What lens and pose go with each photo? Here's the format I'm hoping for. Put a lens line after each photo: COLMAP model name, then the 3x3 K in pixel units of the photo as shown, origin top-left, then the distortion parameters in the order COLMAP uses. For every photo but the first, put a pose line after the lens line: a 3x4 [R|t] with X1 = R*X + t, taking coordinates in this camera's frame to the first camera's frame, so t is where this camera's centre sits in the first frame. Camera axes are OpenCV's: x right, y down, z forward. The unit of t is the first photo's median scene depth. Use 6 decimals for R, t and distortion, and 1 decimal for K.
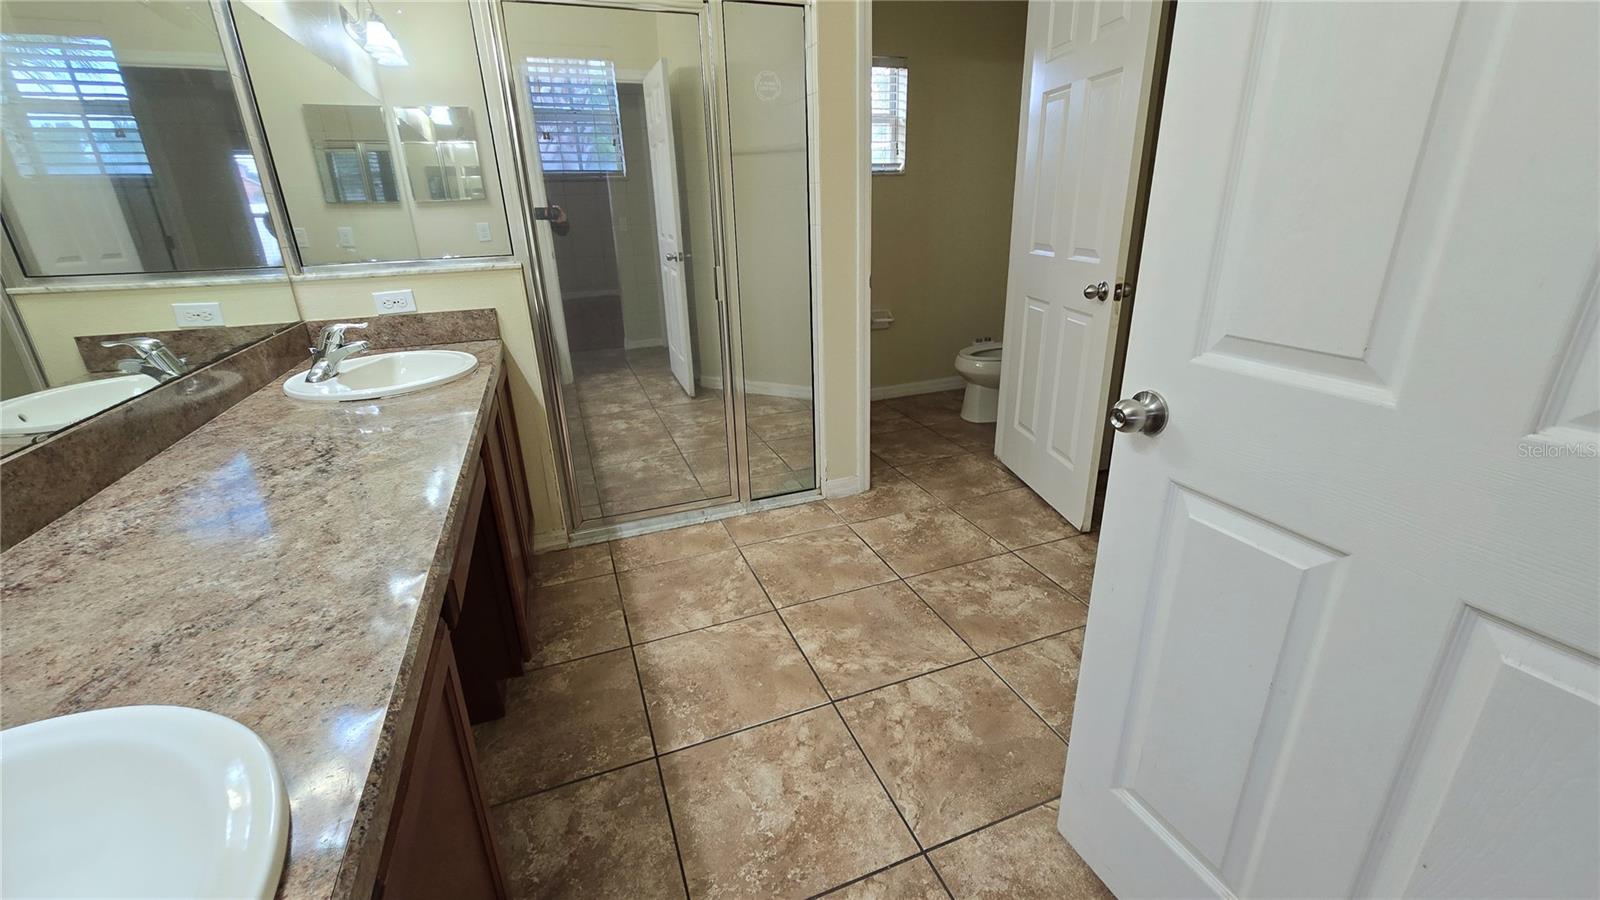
lens RADIAL K [[657.8, 0, 806.6], [0, 657.8, 452.7], [0, 0, 1]] dist [-0.001330, -0.000273]
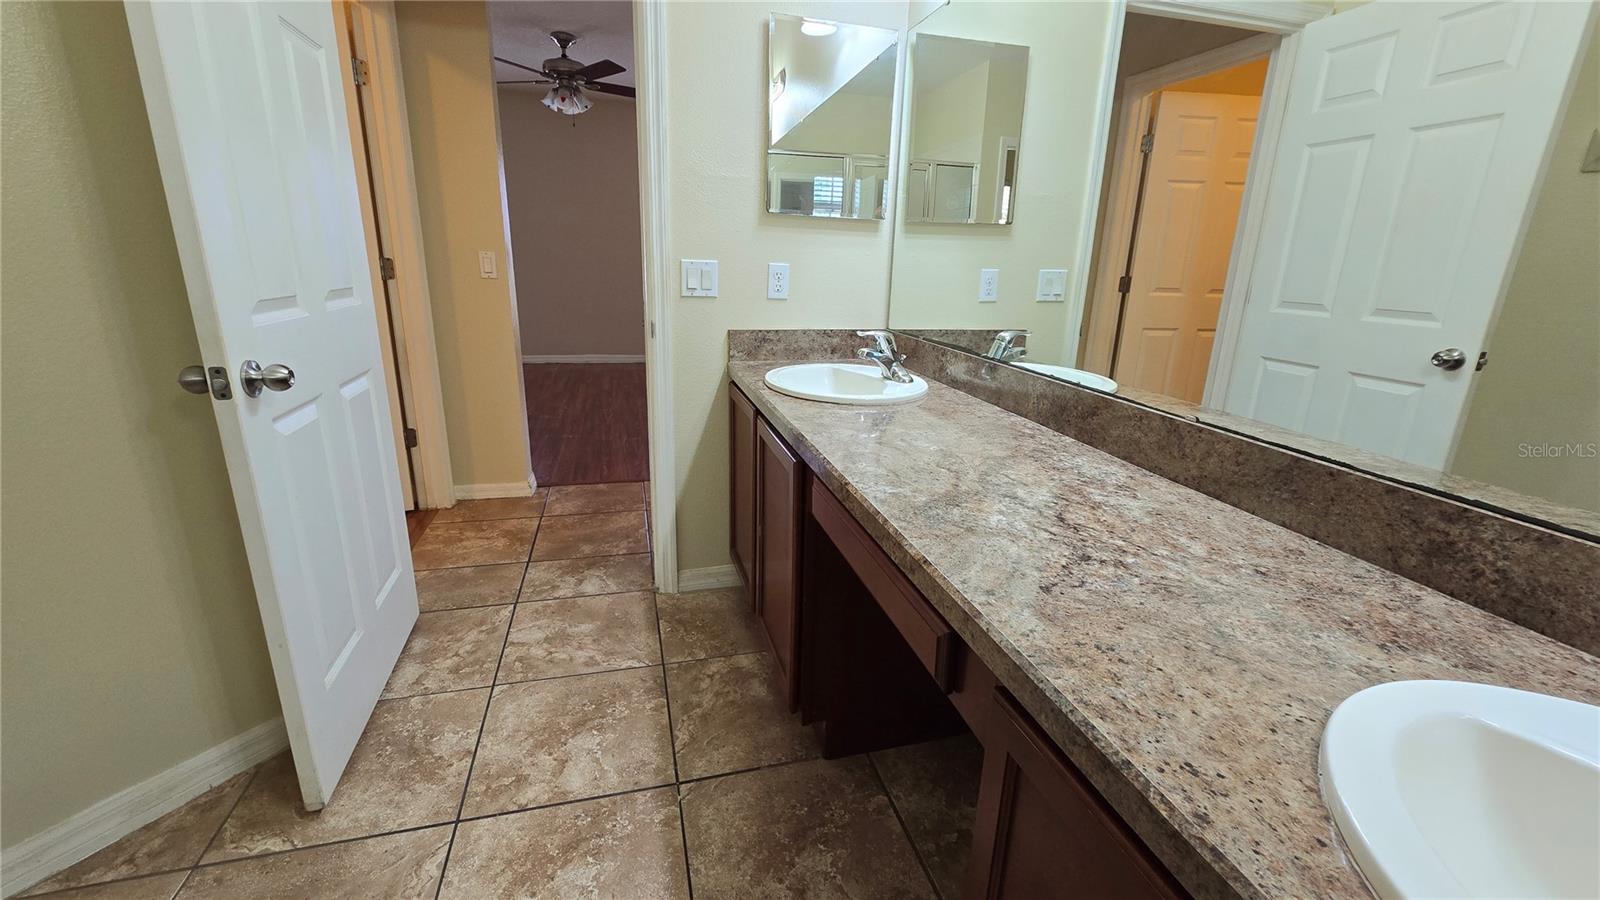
lens RADIAL K [[657.8, 0, 800.7], [0, 657.8, 447.0], [0, 0, 1]] dist [-0.001330, -0.000273]
pose [[-0.994264, -0.034729, 0.101158, -0.559822], [0.032265, 0.804353, 0.593275, -0.590329], [-0.101971, 0.593136, -0.798619, 1.769462]]
